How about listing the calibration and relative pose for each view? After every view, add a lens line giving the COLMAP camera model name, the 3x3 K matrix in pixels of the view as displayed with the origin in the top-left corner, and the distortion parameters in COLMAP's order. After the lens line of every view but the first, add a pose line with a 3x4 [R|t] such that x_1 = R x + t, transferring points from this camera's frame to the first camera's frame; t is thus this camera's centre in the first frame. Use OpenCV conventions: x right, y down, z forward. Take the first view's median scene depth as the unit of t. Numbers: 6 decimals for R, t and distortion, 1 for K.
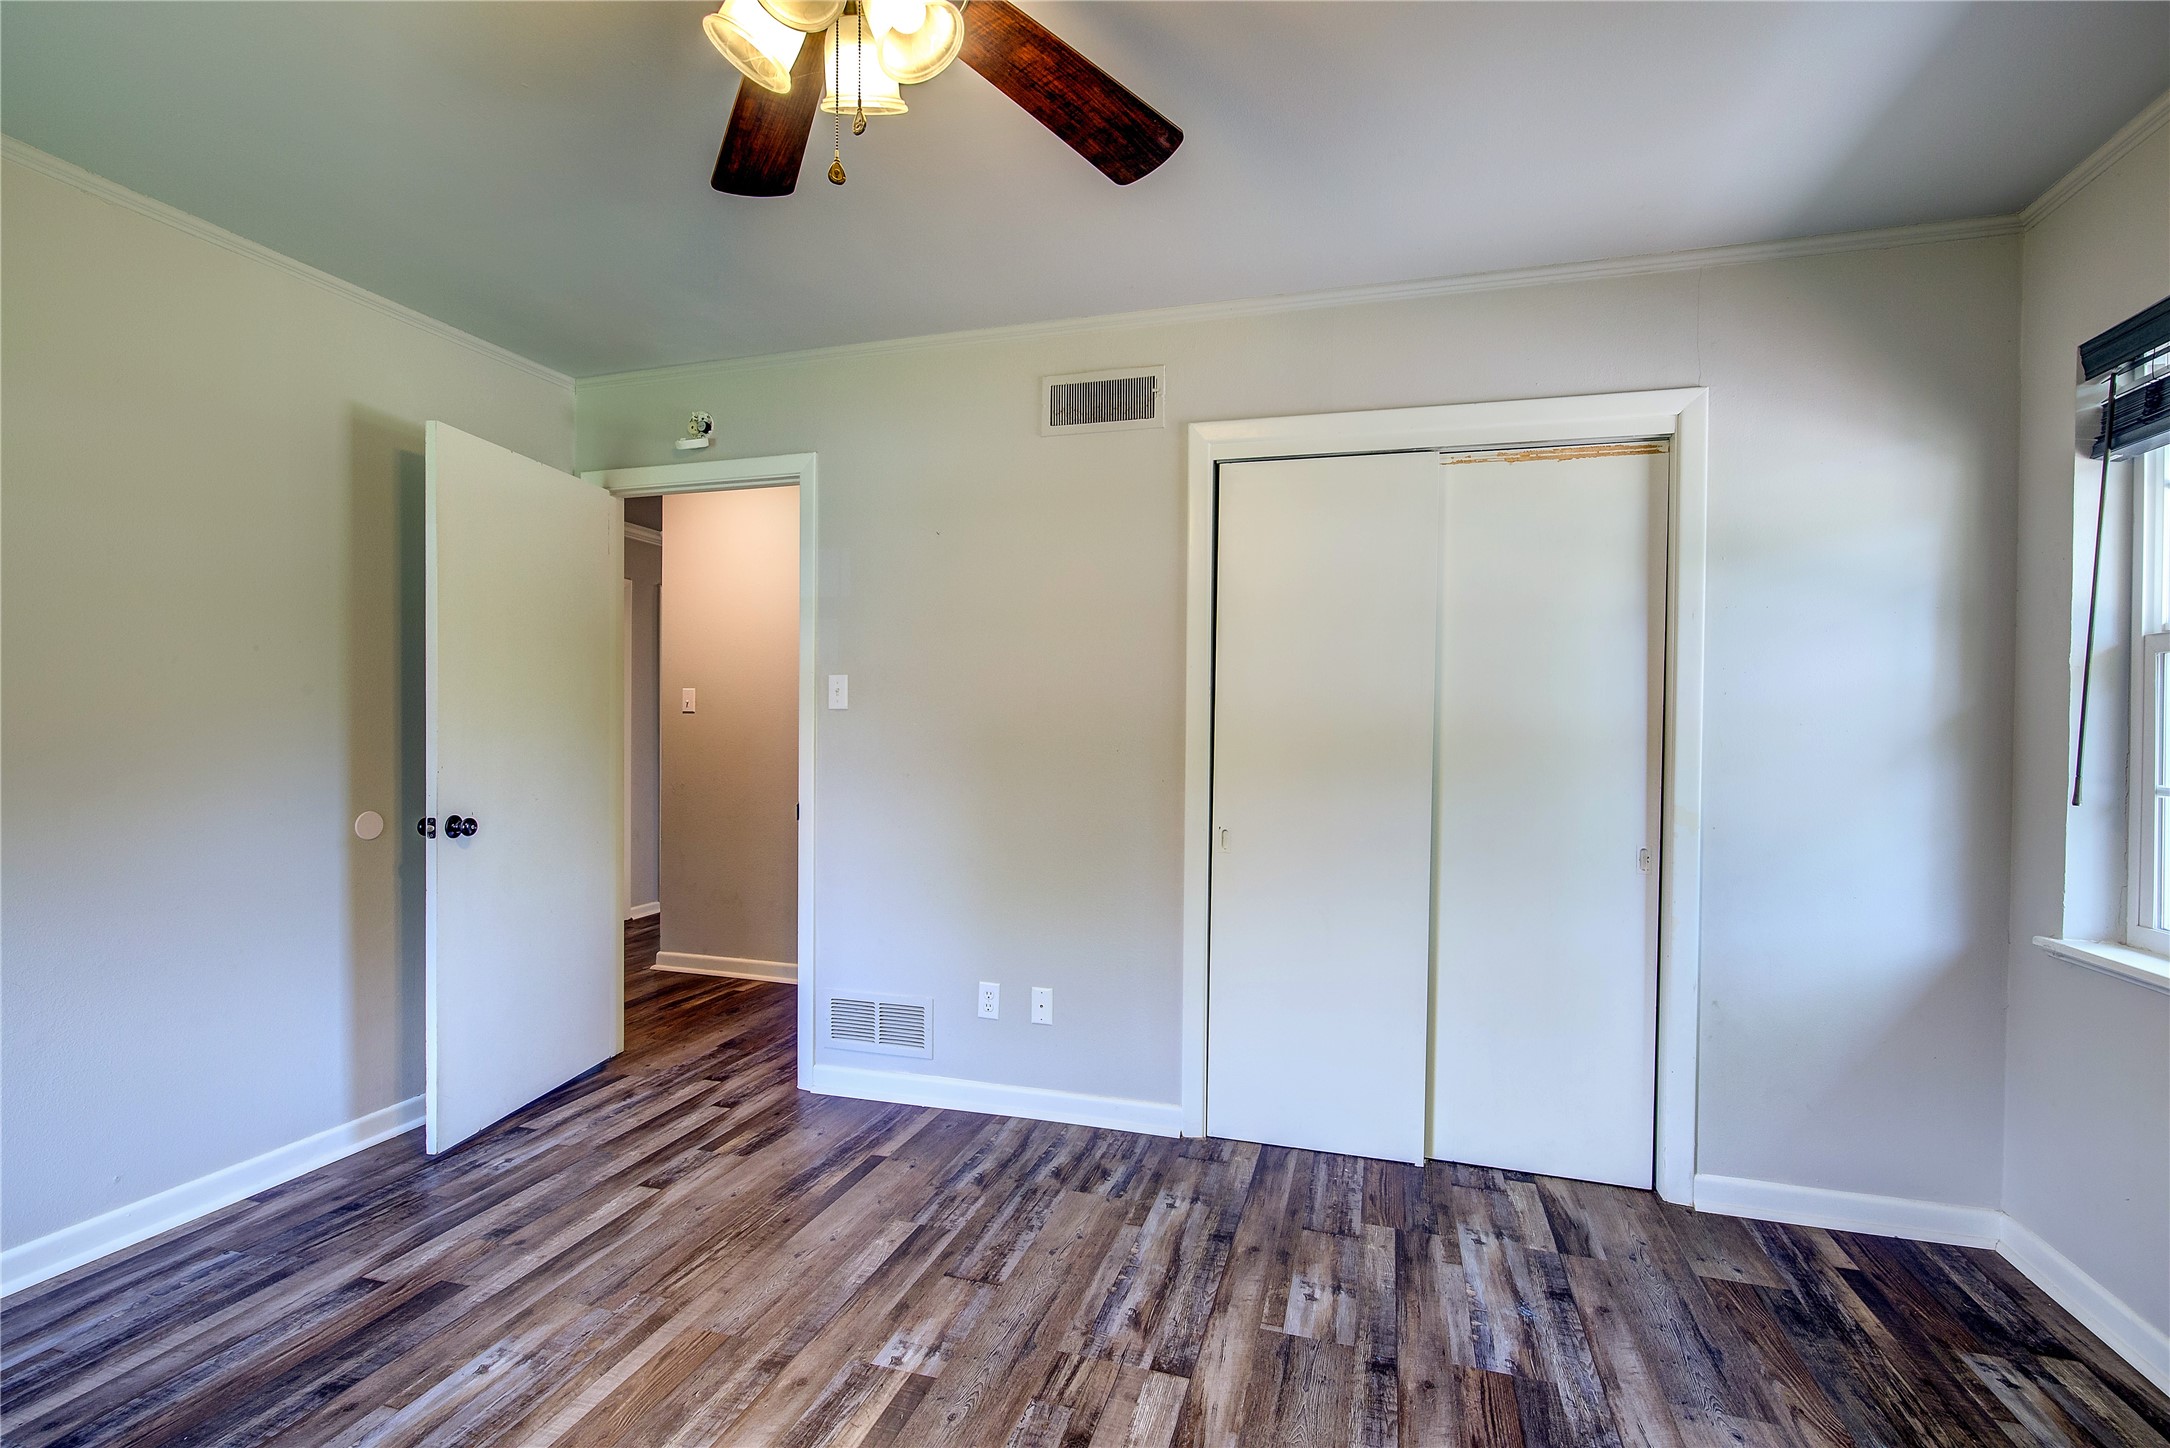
lens RADIAL K [[985.4, 0, 1089.4], [0, 985.4, 734.7], [0, 0, 1]] dist [-0.000889, 0.000980]
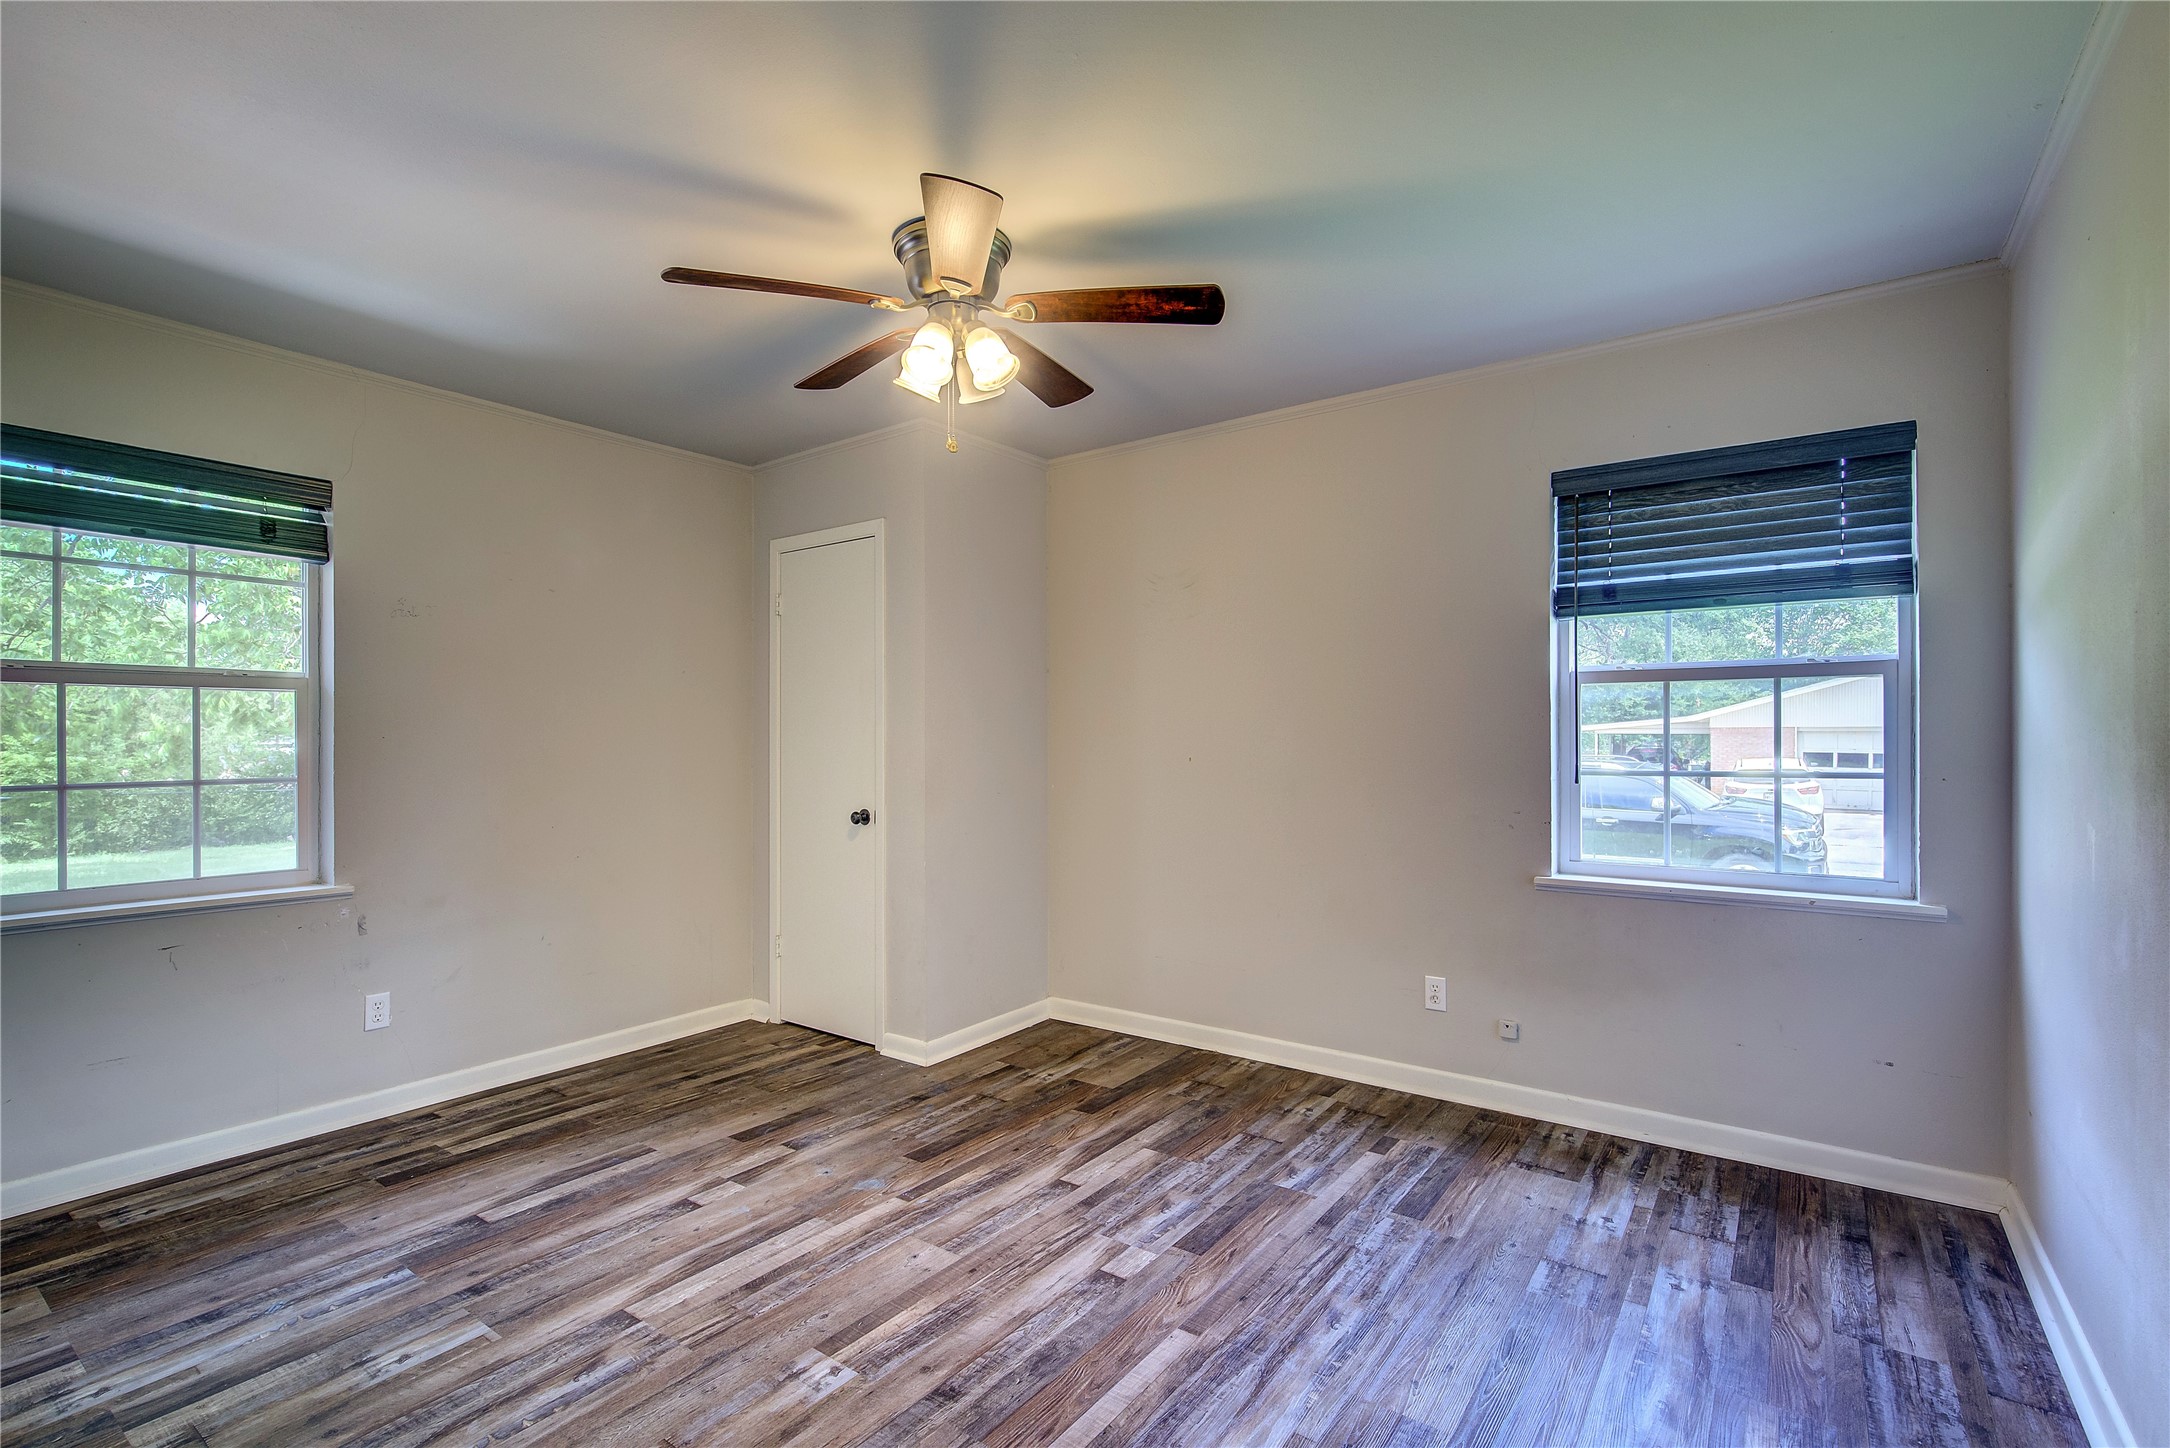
lens RADIAL K [[985.4, 0, 1089.4], [0, 985.4, 734.7], [0, 0, 1]] dist [-0.000889, 0.000980]
pose [[-0.944712, -0.000708, 0.327900, -0.631850], [0.000652, 0.999992, 0.004038, -0.016734], [-0.327900, 0.004029, -0.944704, 1.525369]]
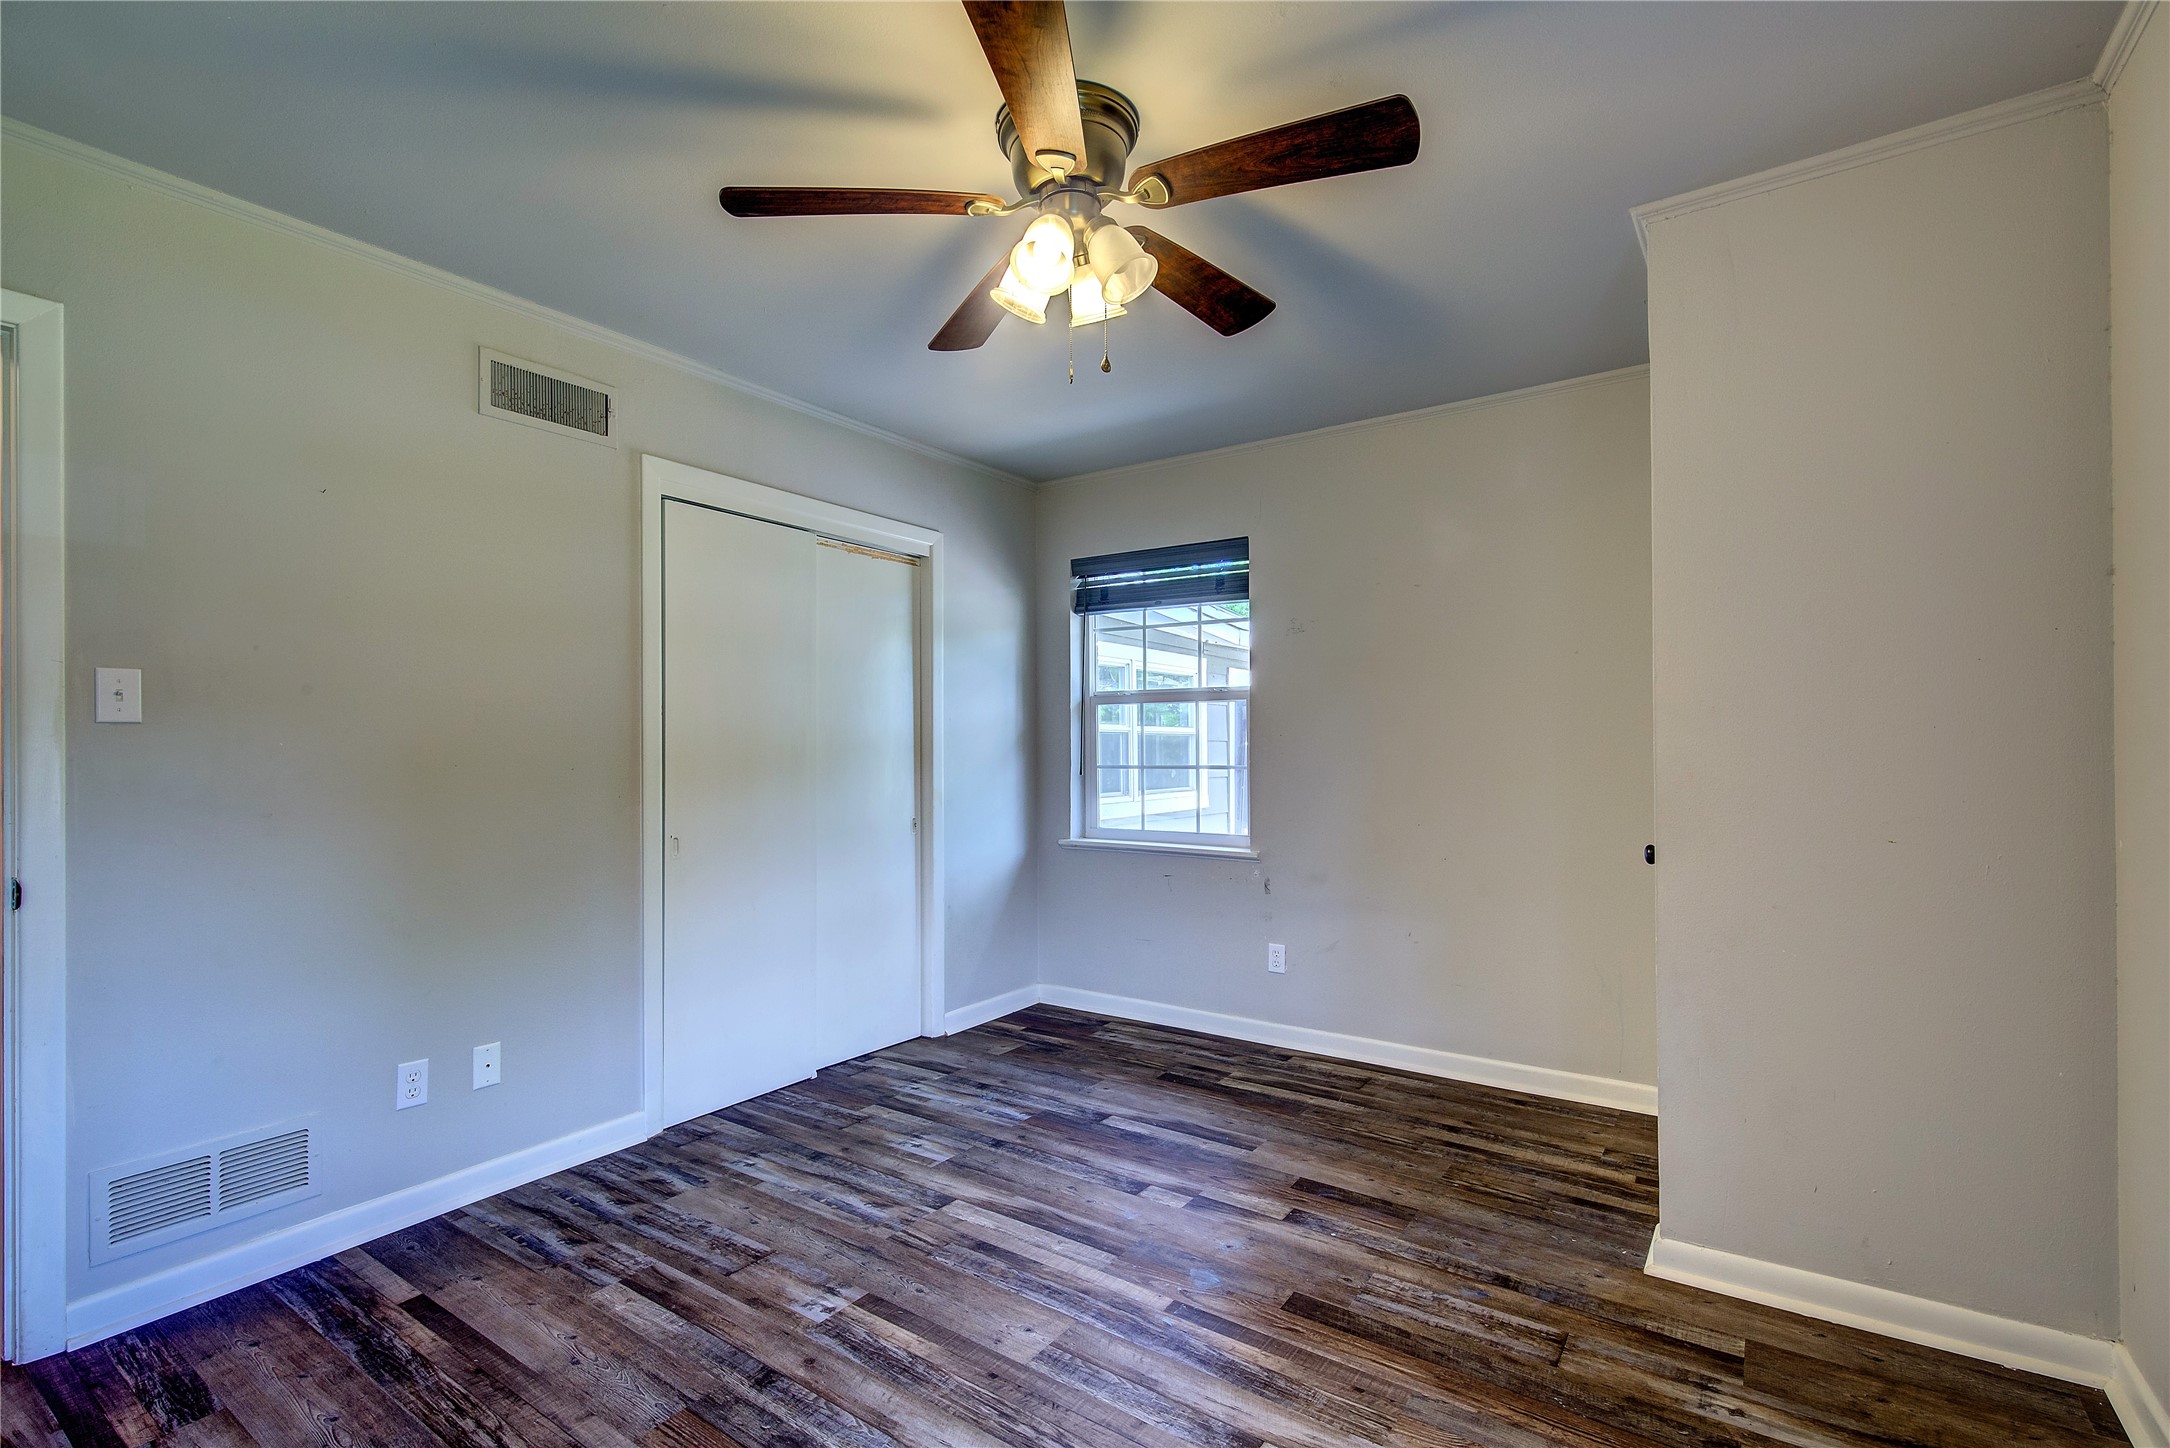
lens RADIAL K [[985.4, 0, 1089.4], [0, 985.4, 734.7], [0, 0, 1]] dist [-0.000889, 0.000980]
pose [[0.305795, -0.002697, 0.952094, -0.958132], [0.014982, 0.999886, -0.001980, -0.010495], [-0.951980, 0.014870, 0.305800, 0.297455]]
